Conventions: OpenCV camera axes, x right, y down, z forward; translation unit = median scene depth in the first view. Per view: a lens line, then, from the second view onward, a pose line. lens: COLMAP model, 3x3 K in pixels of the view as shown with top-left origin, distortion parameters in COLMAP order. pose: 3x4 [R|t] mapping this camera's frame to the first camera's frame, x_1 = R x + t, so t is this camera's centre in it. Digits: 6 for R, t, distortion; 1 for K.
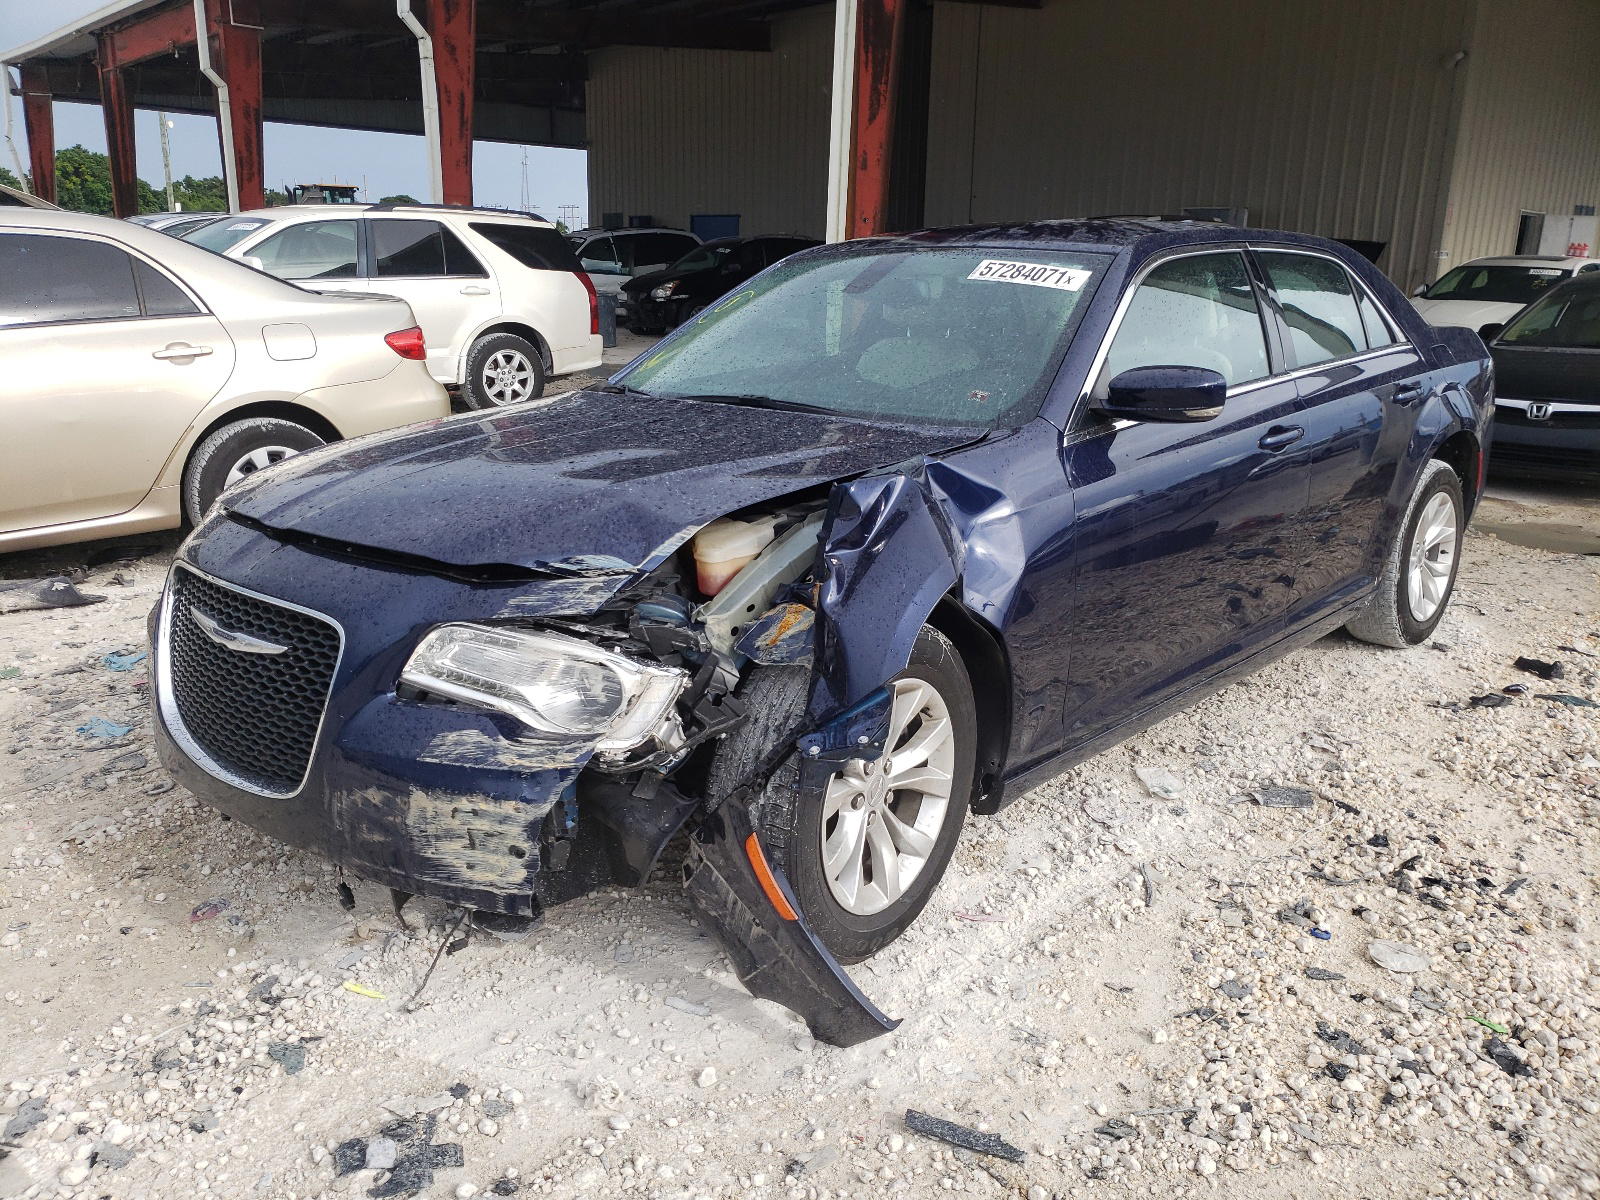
lens RADIAL K [[1126.1, 0, 800.0], [0, 1126.1, 600.0], [0, 0, 1]] dist [-0.018637, 0.038220]
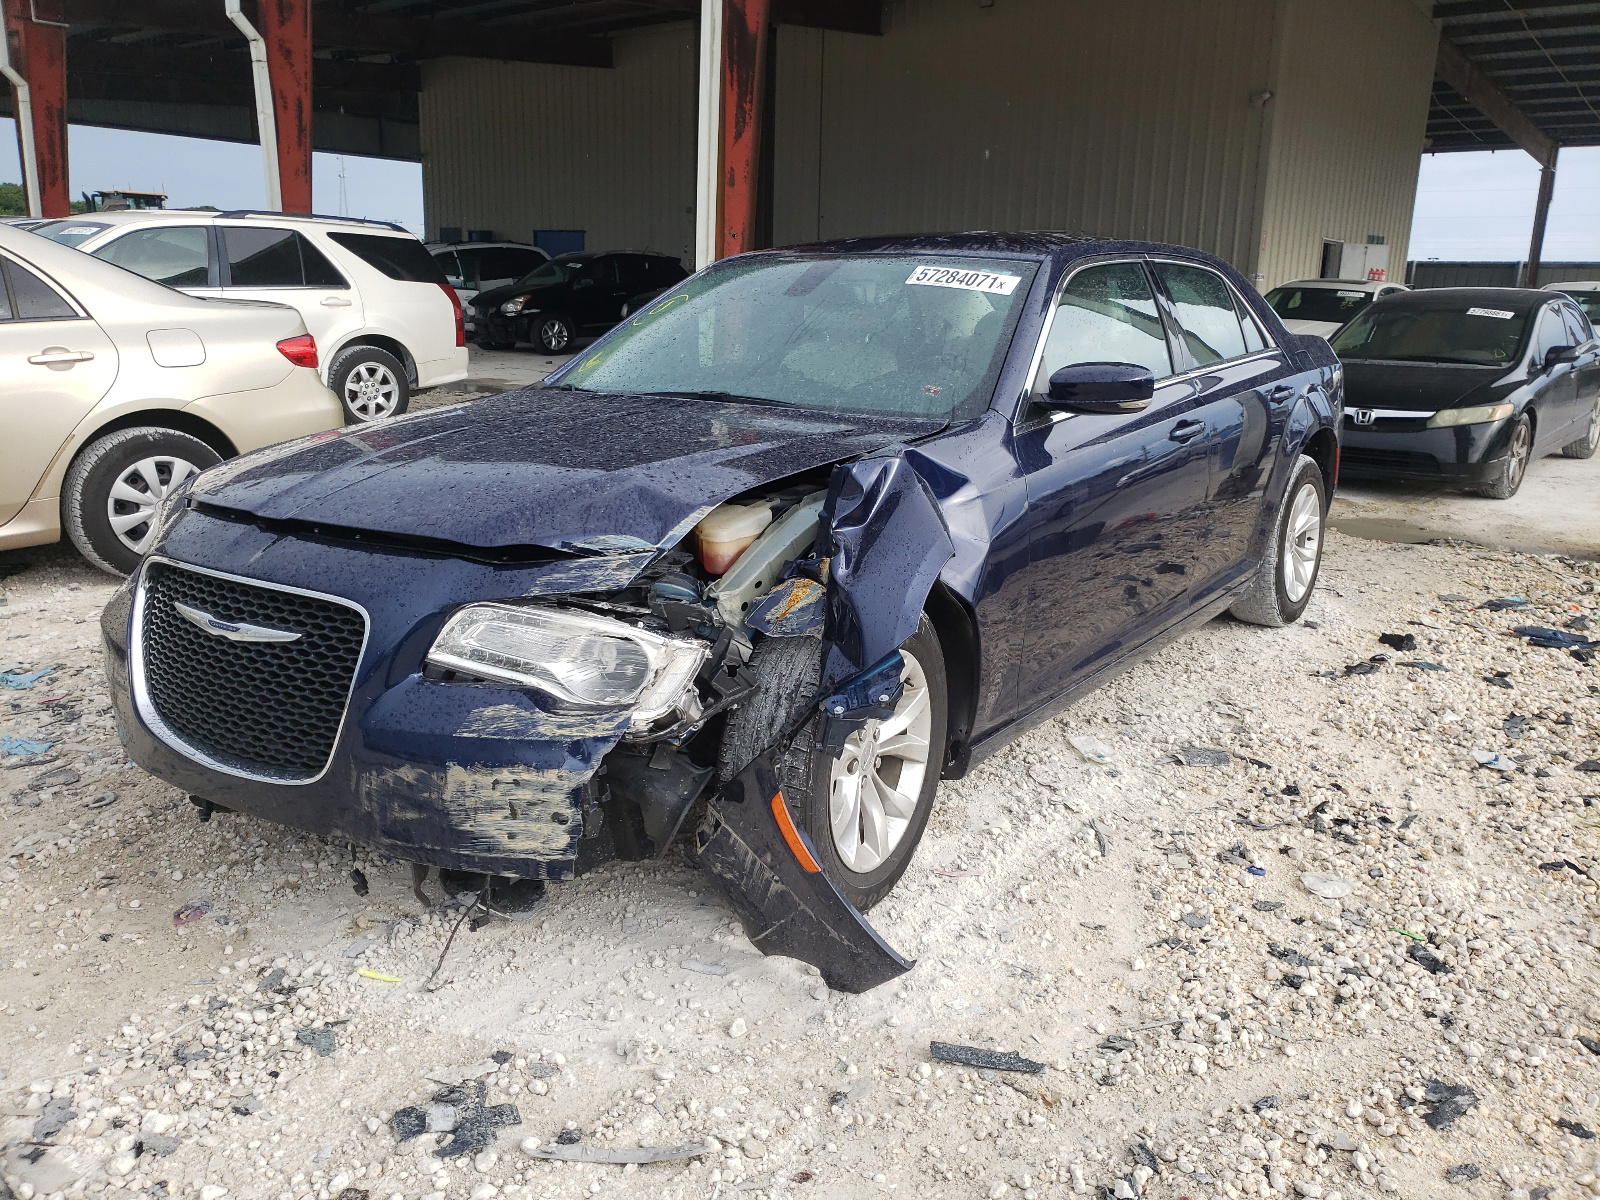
lens RADIAL K [[1126.1, 0, 800.0], [0, 1126.1, 600.0], [0, 0, 1]] dist [-0.018637, 0.038220]
pose [[0.991191, -0.026633, 0.129733, -0.130265], [0.028543, 0.999510, -0.012885, 0.033638], [-0.129326, 0.016474, 0.991465, -0.050984]]
